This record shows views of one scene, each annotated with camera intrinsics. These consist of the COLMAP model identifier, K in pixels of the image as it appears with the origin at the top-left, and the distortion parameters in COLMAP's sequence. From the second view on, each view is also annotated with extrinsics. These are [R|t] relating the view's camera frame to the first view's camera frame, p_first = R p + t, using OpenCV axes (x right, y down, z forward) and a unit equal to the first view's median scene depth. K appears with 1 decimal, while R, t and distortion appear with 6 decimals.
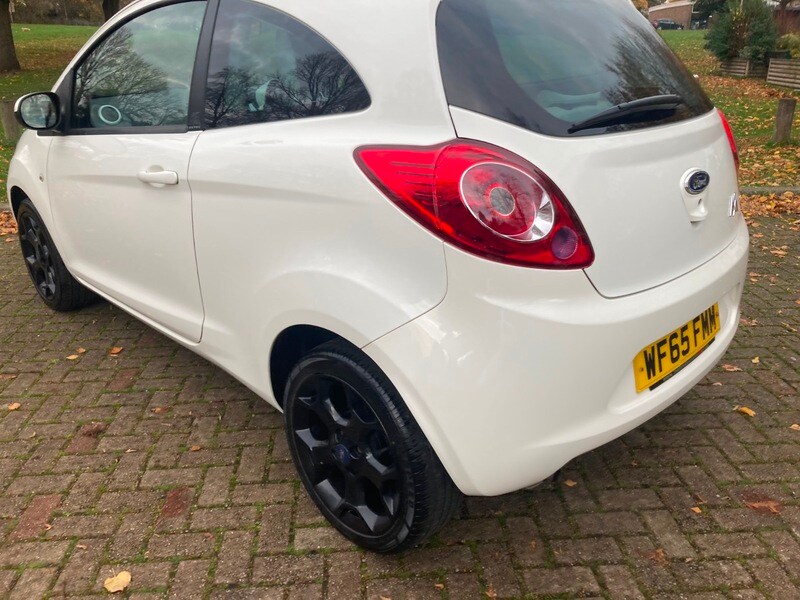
lens RADIAL K [[667.9, 0, 389.4], [0, 667.9, 295.2], [0, 0, 1]] dist [0.029531, -0.014789]
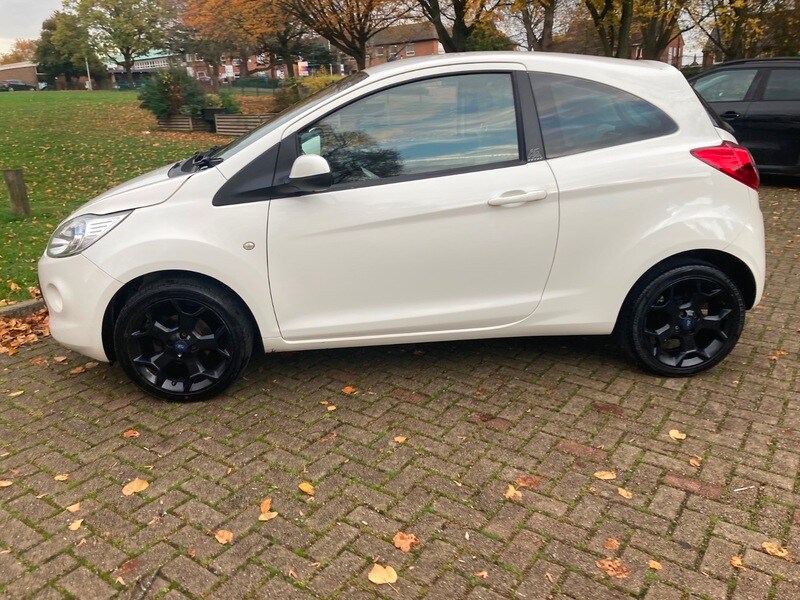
lens RADIAL K [[667.9, 0, 390.9], [0, 667.9, 294.3], [0, 0, 1]] dist [0.029531, -0.014789]
pose [[0.619908, -0.236495, 0.748187, -1.692846], [0.296602, 0.953381, 0.055606, -0.152405], [-0.726458, 0.187443, 0.661154, 0.345458]]
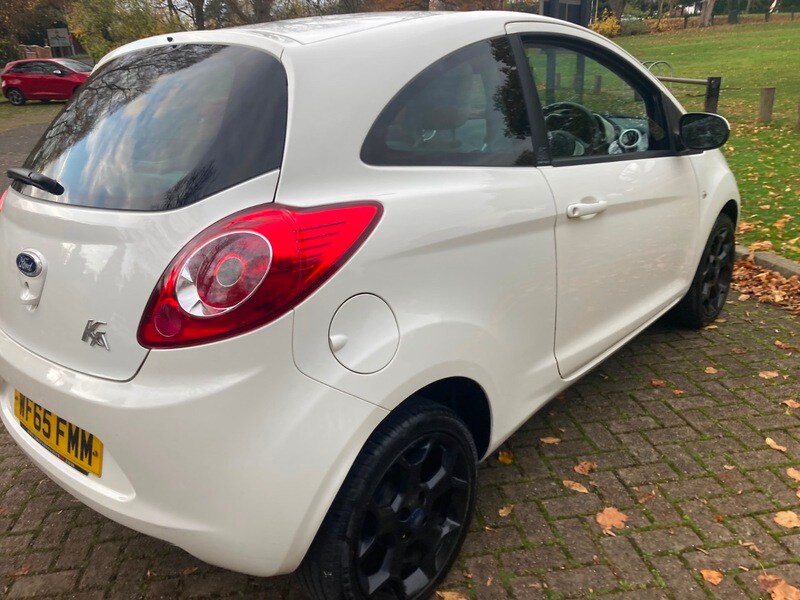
lens RADIAL K [[667.9, 0, 390.5], [0, 667.9, 295.4], [0, 0, 1]] dist [0.029531, -0.014789]
pose [[0.063613, 0.337962, -0.939008, 1.224271], [-0.323620, 0.897054, 0.300939, -0.505598], [0.944046, 0.284738, 0.166435, 1.164671]]
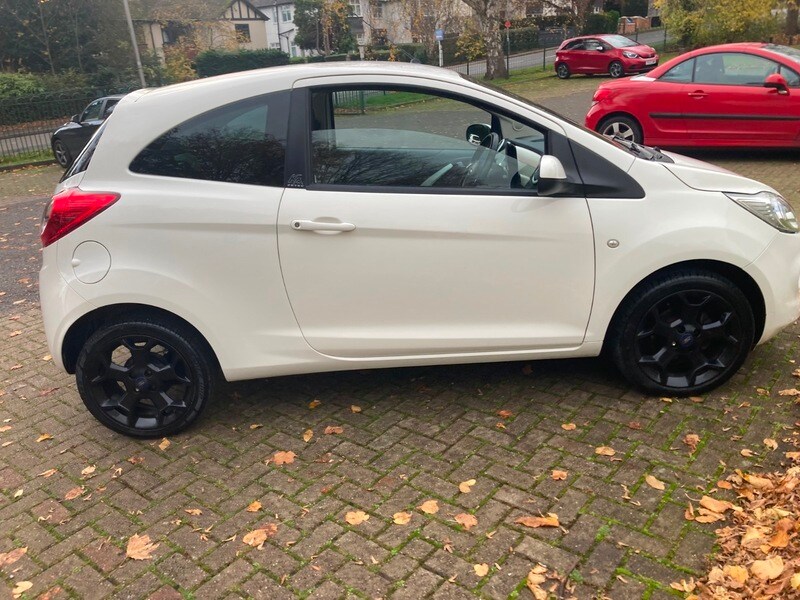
lens RADIAL K [[667.9, 0, 385.5], [0, 667.9, 293.6], [0, 0, 1]] dist [0.029531, -0.014789]
pose [[-0.701670, 0.286671, -0.652288, 1.039927], [-0.189514, 0.807420, 0.558710, -1.076738], [0.686836, 0.515648, -0.512214, 2.437457]]
